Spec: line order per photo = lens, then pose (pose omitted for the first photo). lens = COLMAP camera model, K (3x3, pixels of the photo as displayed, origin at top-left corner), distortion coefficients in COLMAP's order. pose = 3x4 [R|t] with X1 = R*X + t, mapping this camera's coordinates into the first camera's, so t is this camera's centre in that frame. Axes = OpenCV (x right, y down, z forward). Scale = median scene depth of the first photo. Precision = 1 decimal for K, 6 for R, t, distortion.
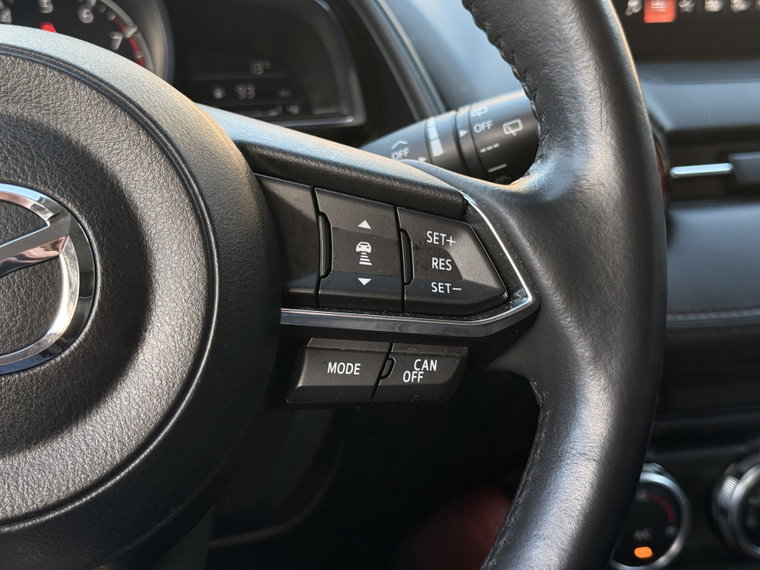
lens RADIAL K [[1083.2, 0, 378.0], [0, 1083.2, 297.9], [0, 0, 1]] dist [0.117127, 0.000000]
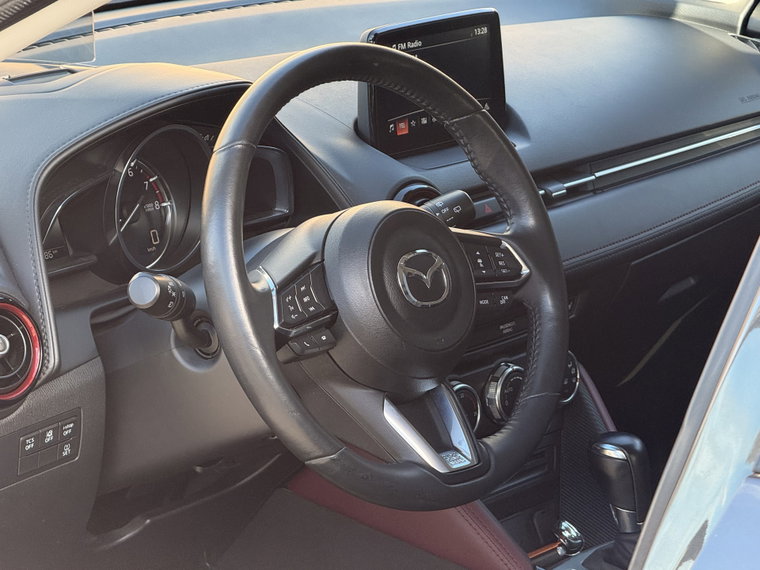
lens RADIAL K [[2497.3, 0, 378.4], [0, 2497.3, 279.9], [0, 0, 1]] dist [0.182423, 0.000000]
pose [[0.814086, -0.145270, 0.562281, -3.510236], [0.186828, 0.982250, -0.016721, 0.056379], [-0.549872, 0.118663, 0.826777, -3.827547]]
